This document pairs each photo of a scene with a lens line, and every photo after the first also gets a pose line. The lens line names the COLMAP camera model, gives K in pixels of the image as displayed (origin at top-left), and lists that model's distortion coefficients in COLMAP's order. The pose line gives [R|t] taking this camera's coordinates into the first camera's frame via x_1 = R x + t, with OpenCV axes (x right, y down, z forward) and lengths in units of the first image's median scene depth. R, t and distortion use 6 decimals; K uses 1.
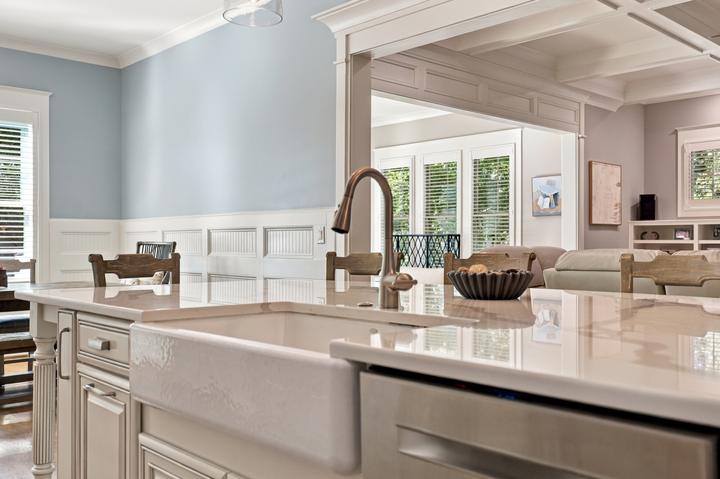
lens RADIAL K [[677.1, 0, 360.2], [0, 677.1, 238.2], [0, 0, 1]] dist [0.002574, 0.000000]
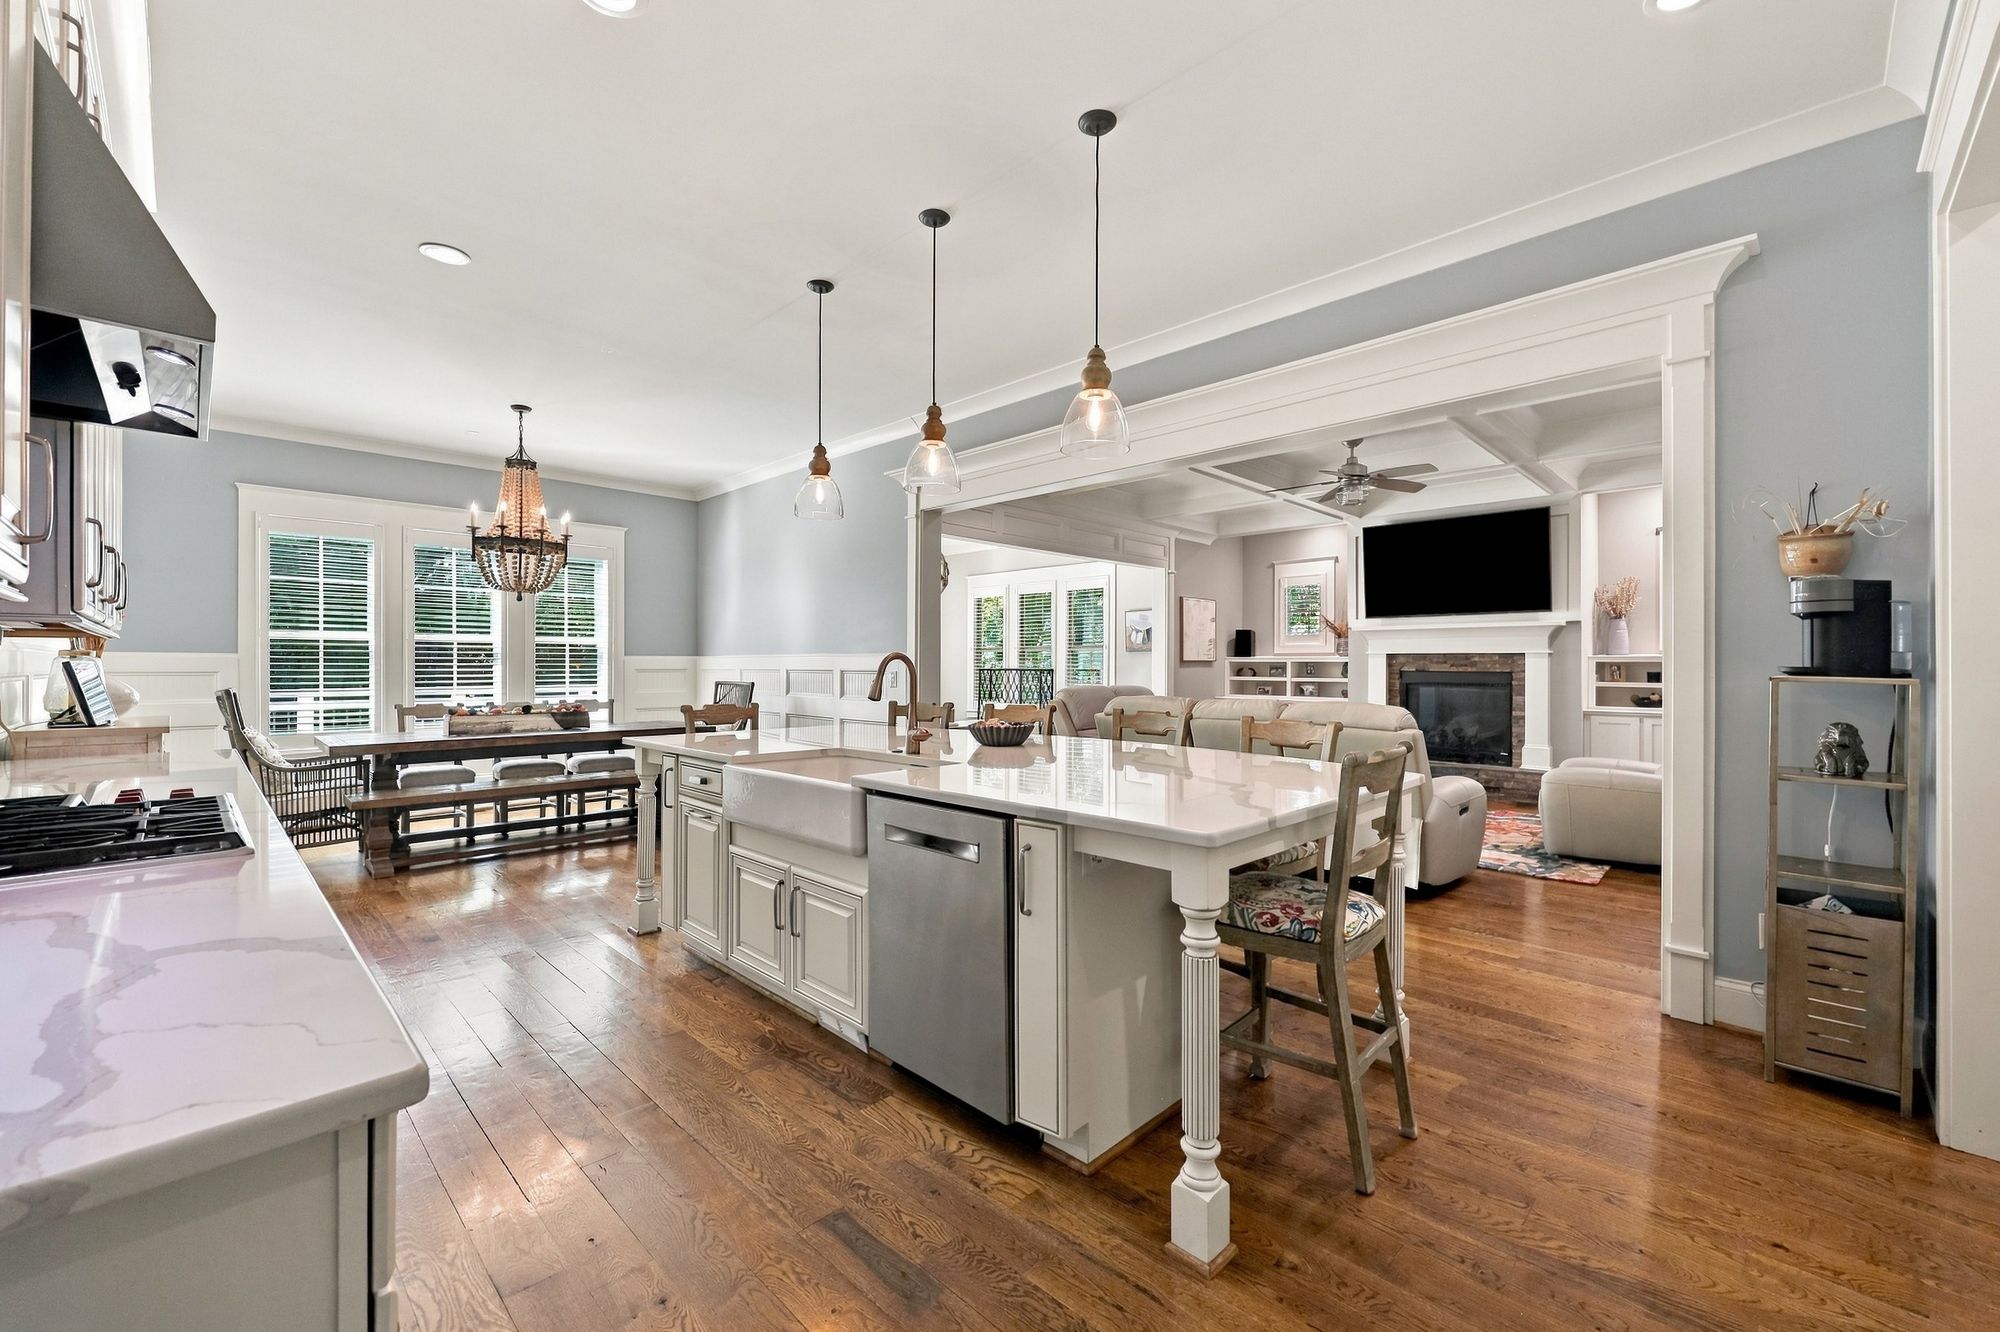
lens RADIAL K [[803.7, 0, 1002.8], [0, 803.7, 665.6], [0, 0, 1]] dist [-0.000451, -0.000068]
pose [[0.999313, 0.004686, 0.036755, 0.049123], [-0.004946, 0.999963, 0.006969, -0.026457], [-0.036721, -0.007146, 0.999300, -0.190967]]
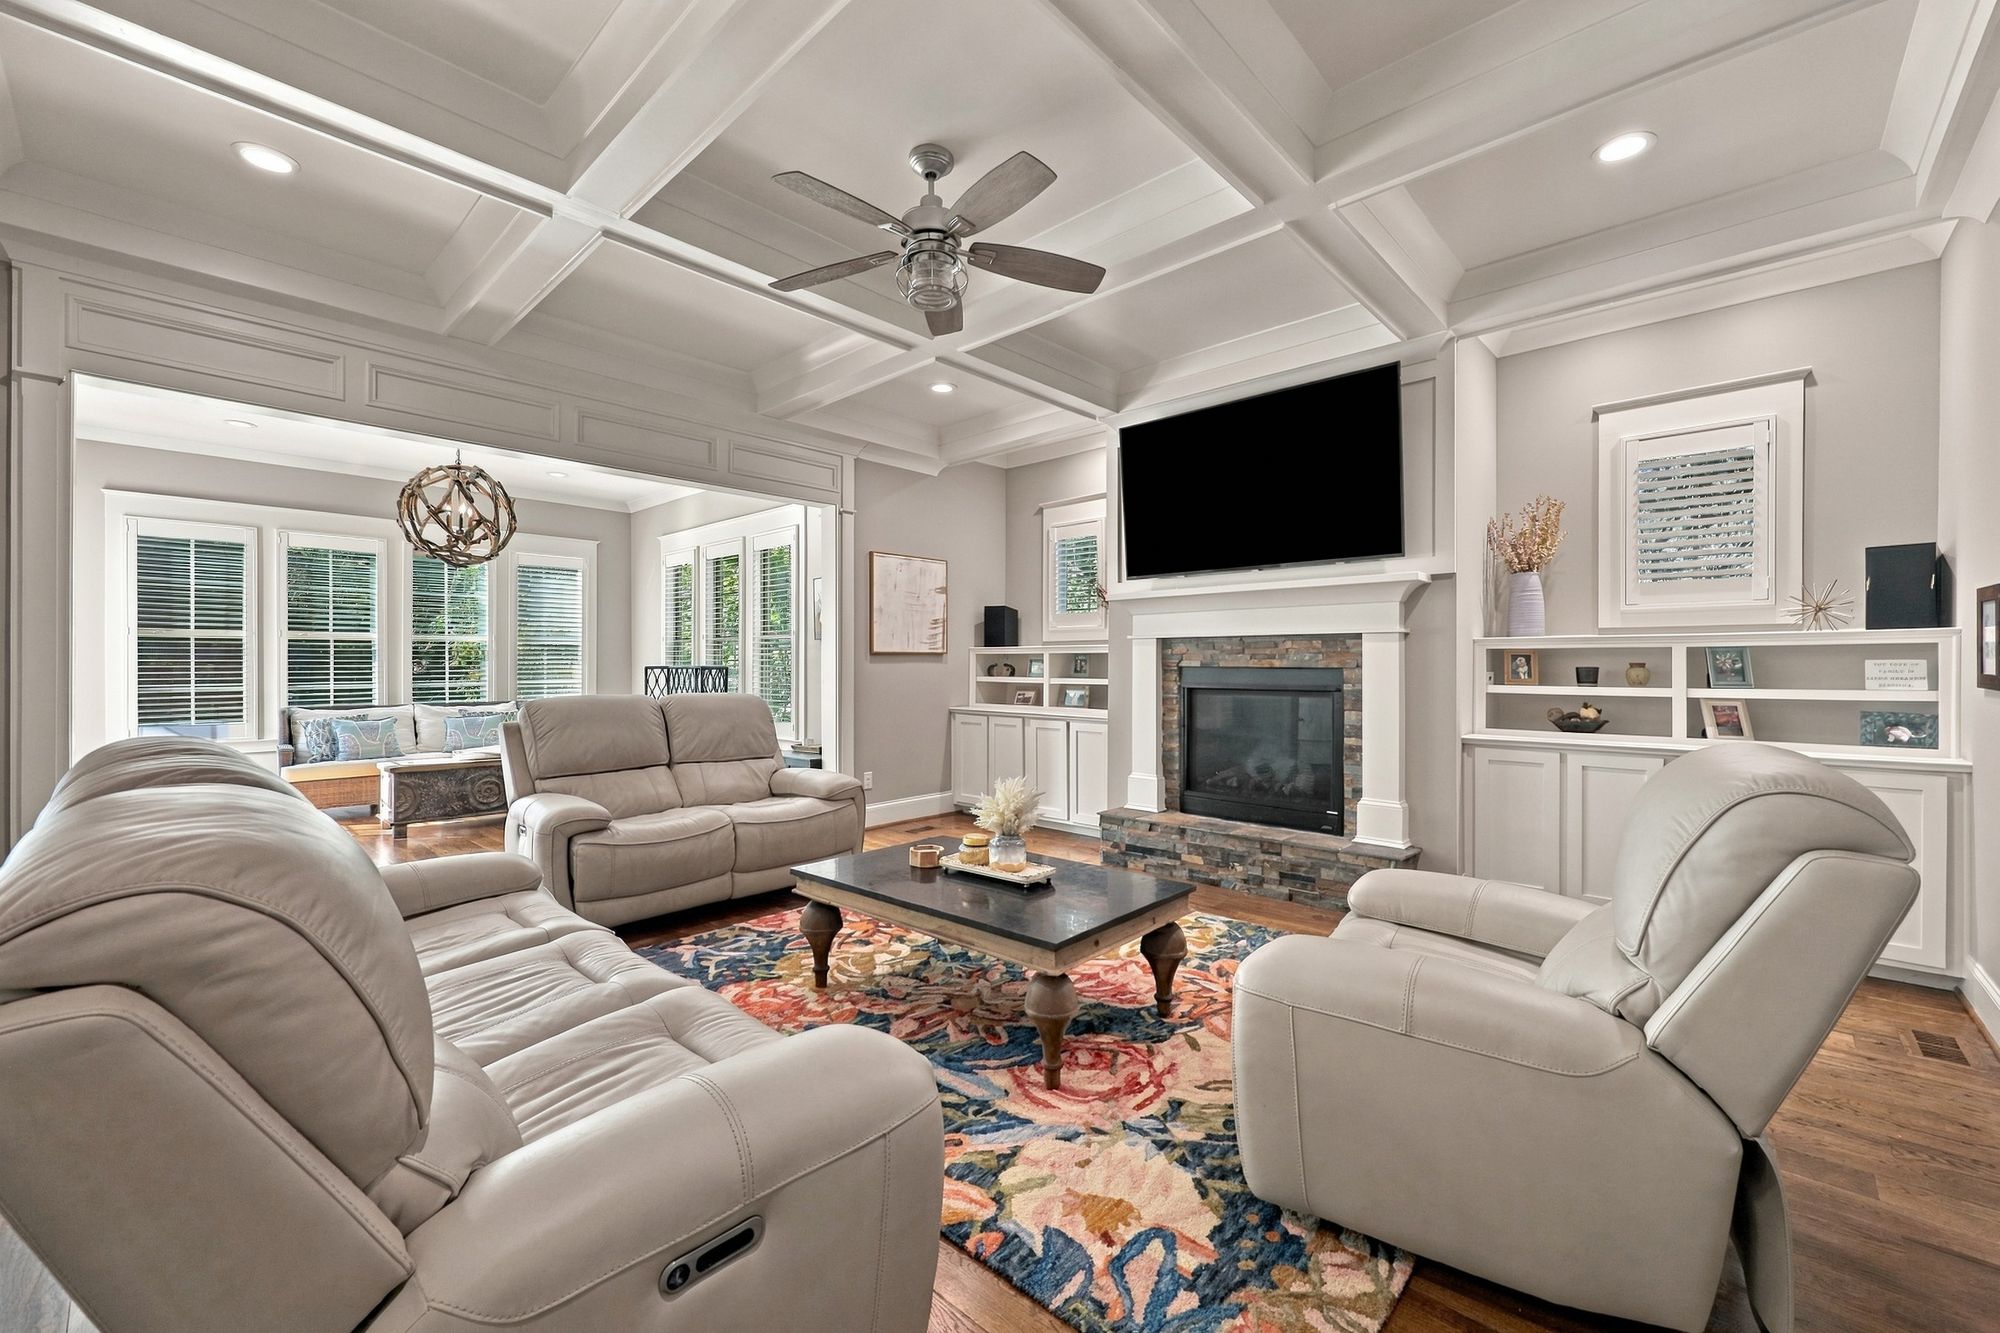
lens RADIAL K [[803.7, 0, 1004.2], [0, 803.7, 666.8], [0, 0, 1]] dist [-0.000451, -0.000068]
pose [[0.998895, 0.005663, 0.046645, 0.537473], [-0.005840, 0.999976, 0.003655, -0.013509], [-0.046623, -0.003924, 0.998905, 0.319748]]
